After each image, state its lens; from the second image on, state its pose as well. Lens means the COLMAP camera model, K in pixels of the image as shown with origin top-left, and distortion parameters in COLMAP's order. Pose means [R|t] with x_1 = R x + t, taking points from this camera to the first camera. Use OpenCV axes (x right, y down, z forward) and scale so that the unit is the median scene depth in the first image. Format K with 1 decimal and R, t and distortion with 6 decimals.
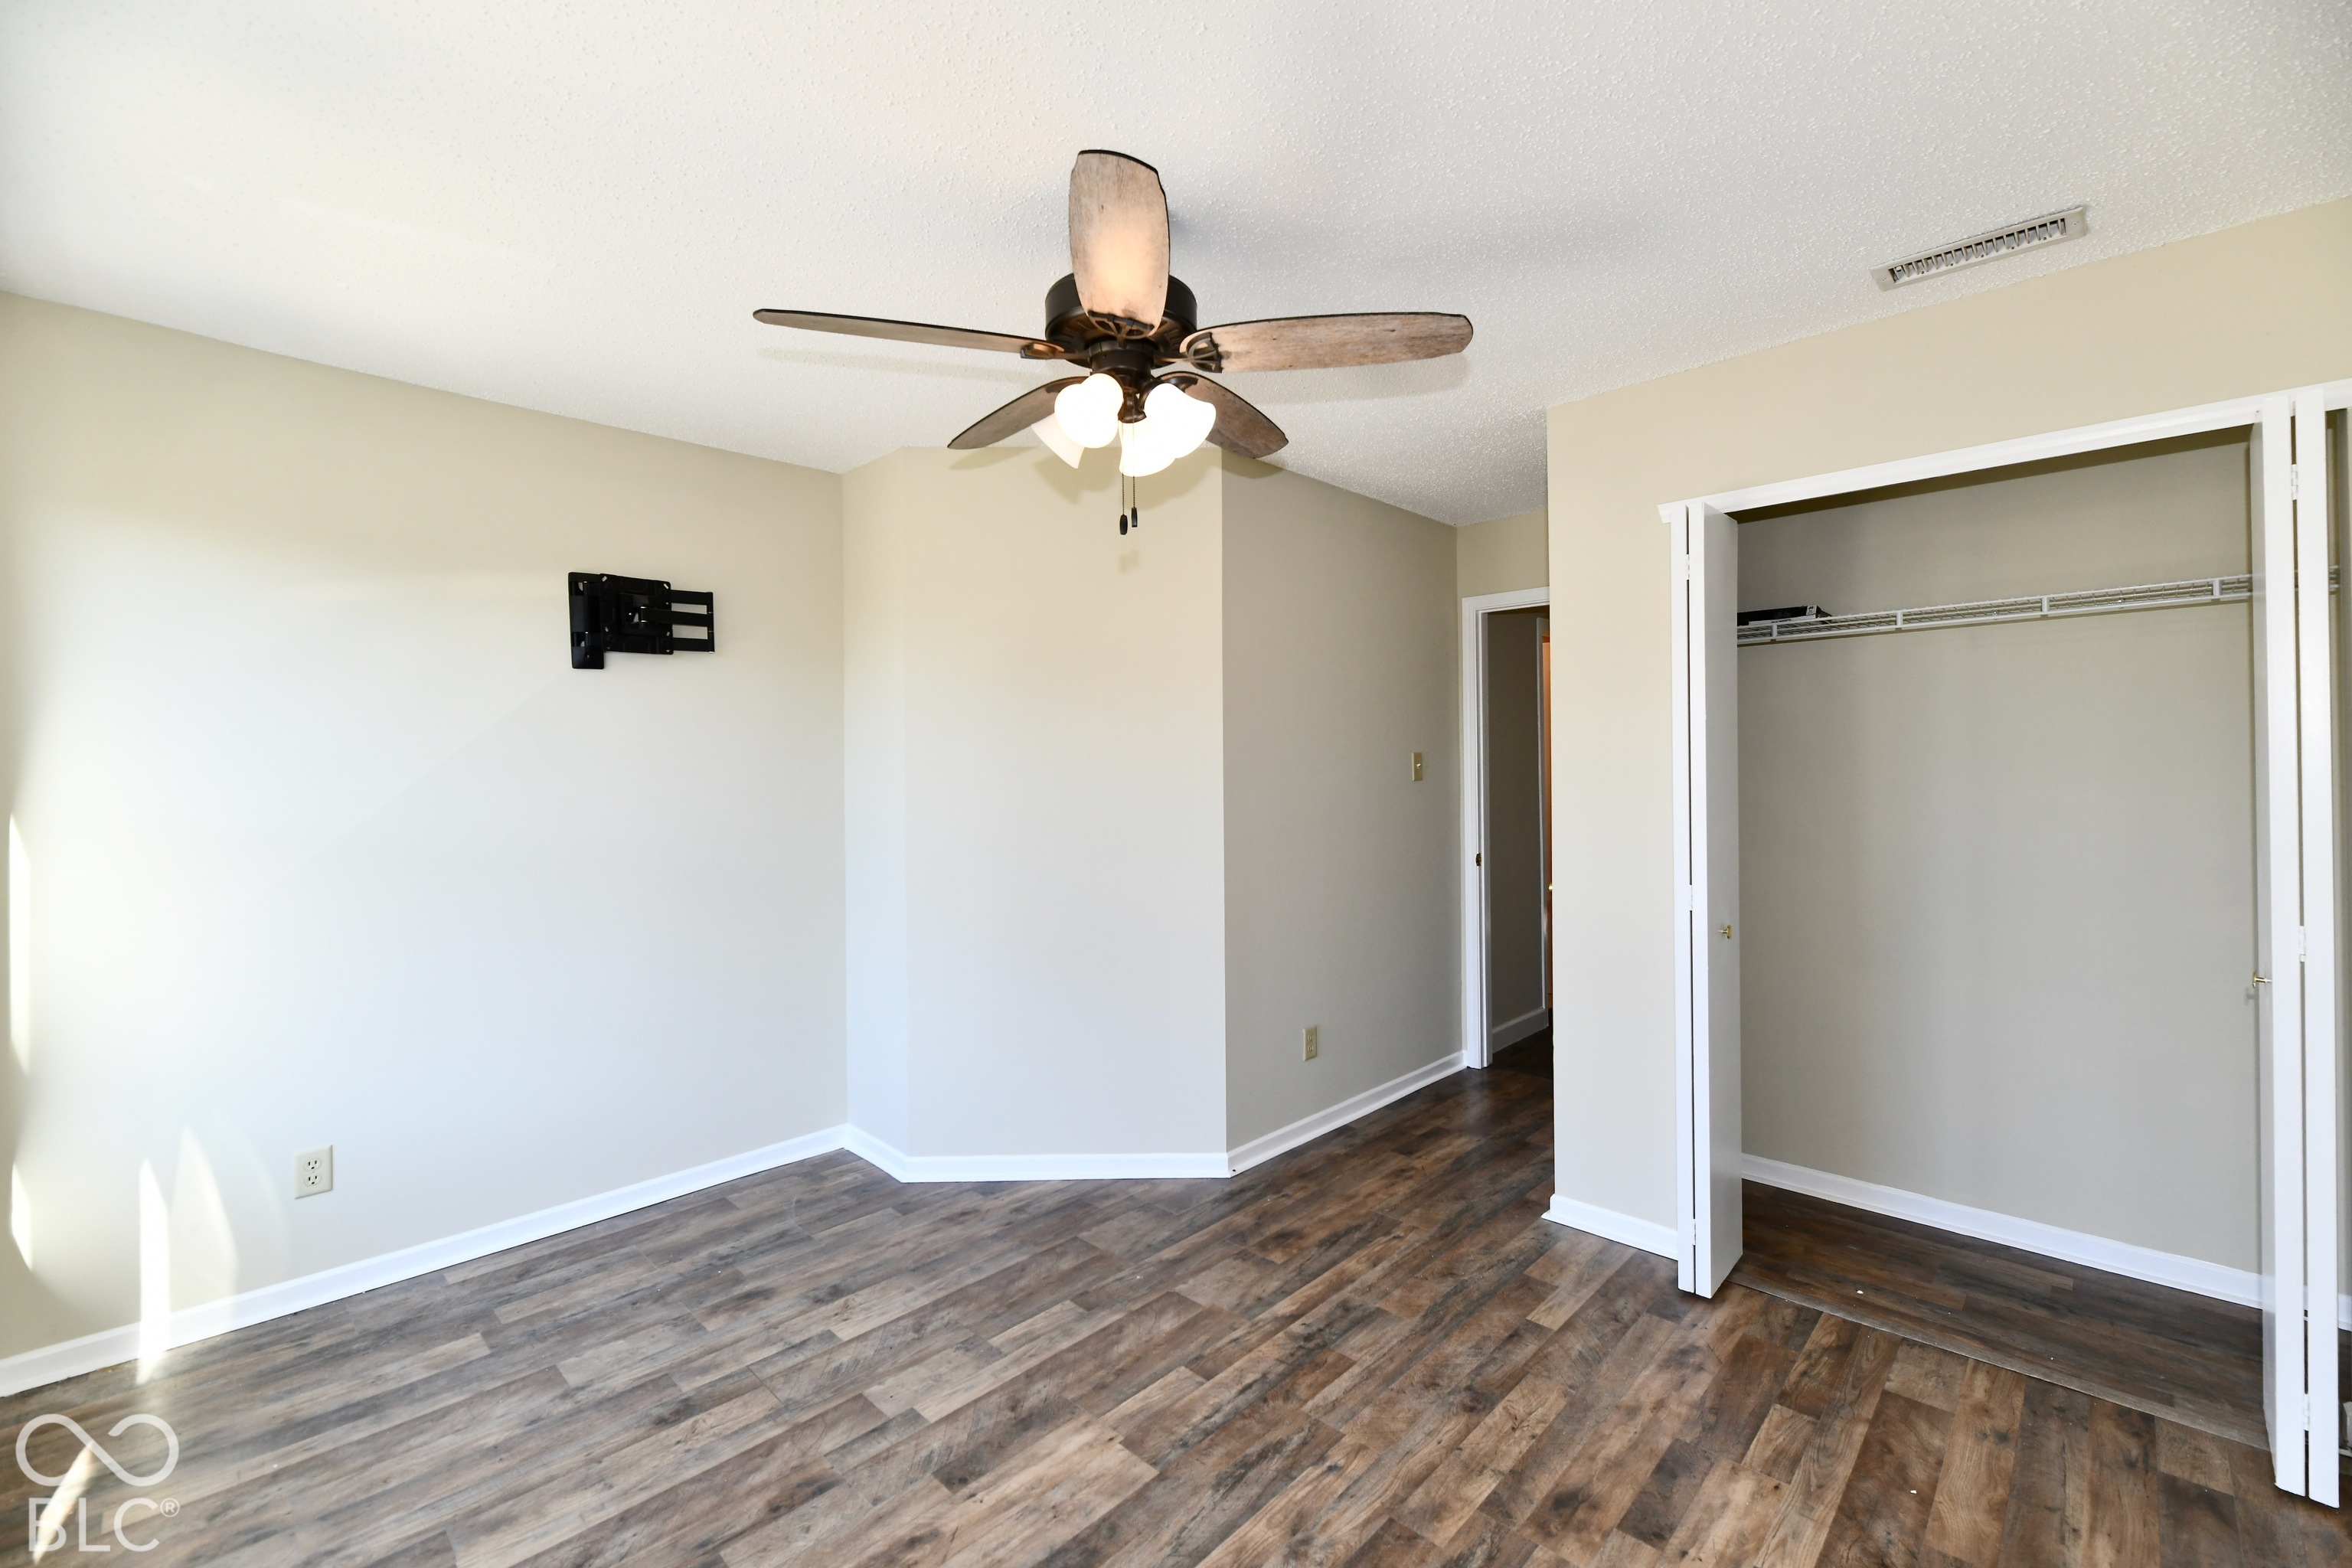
lens RADIAL K [[995.8, 0, 1176.0], [0, 995.8, 752.6], [0, 0, 1]] dist [-0.009825, -0.000286]
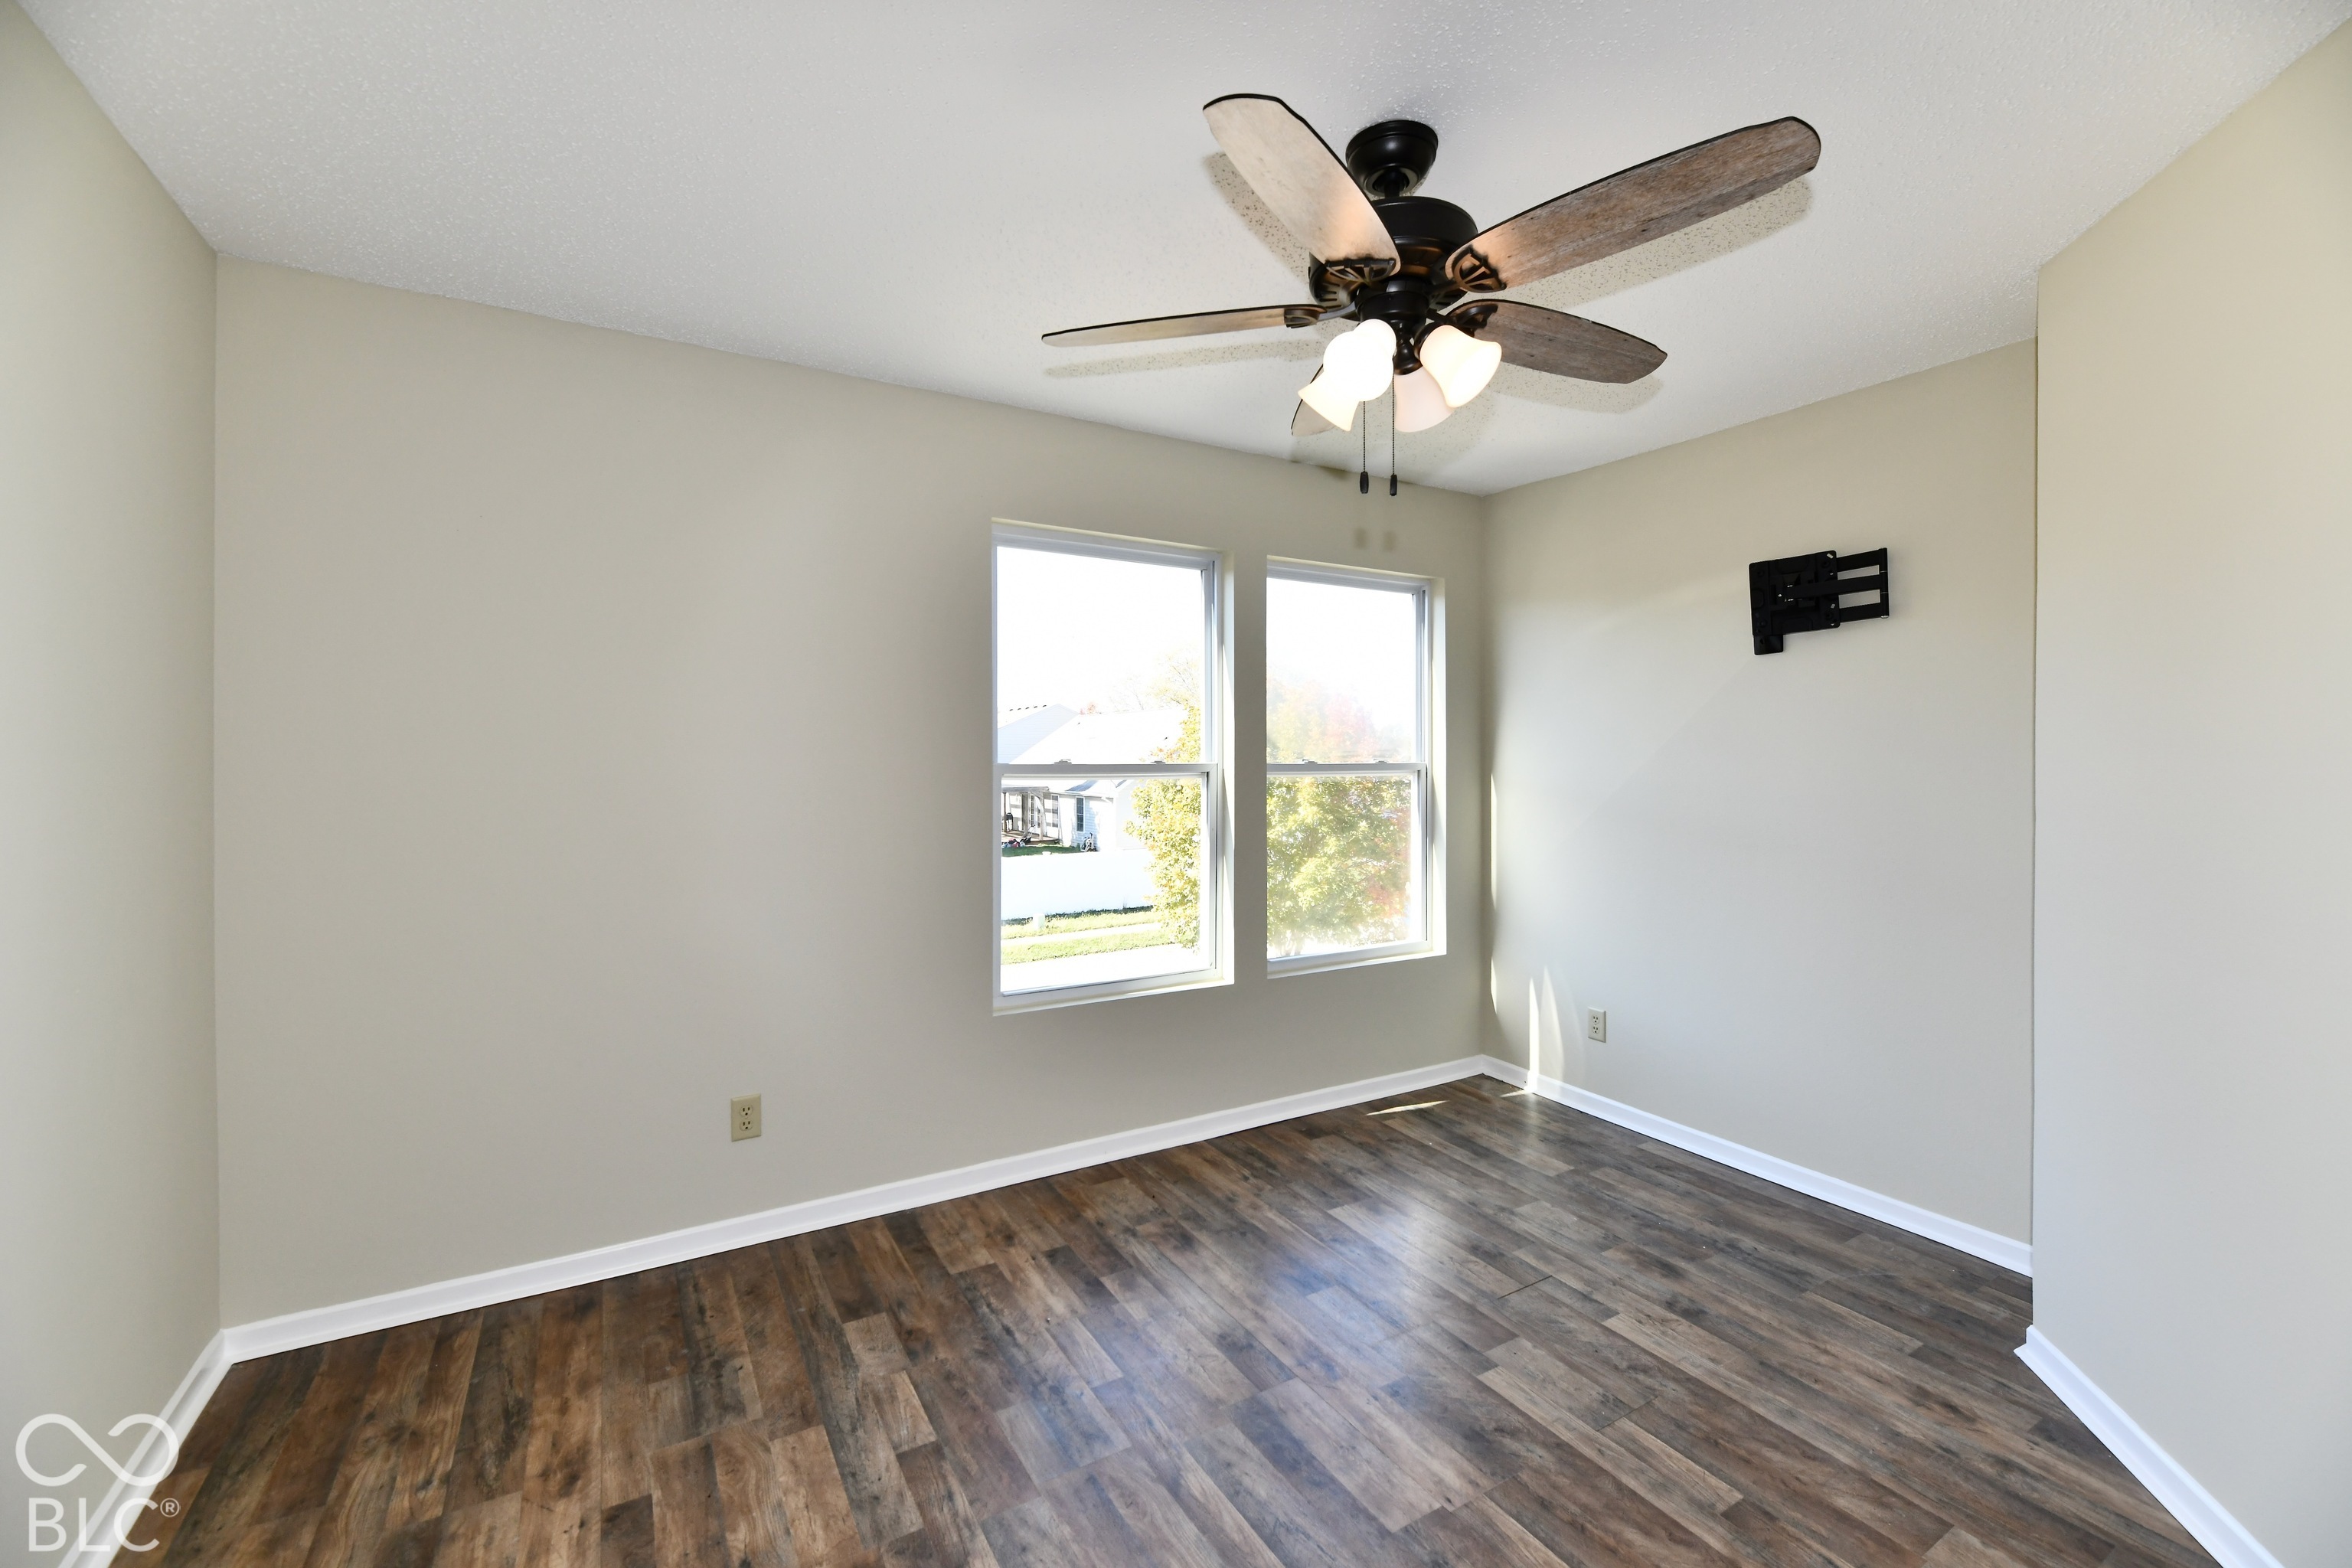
lens RADIAL K [[964.9, 0, 1184.9], [0, 964.9, 757.8], [0, 0, 1]] dist [0.000692, -0.000145]
pose [[-0.261225, 0.016775, -0.965132, 0.661548], [0.013296, 0.999817, 0.013779, 0.004127], [0.965186, -0.009233, -0.261400, 0.800747]]
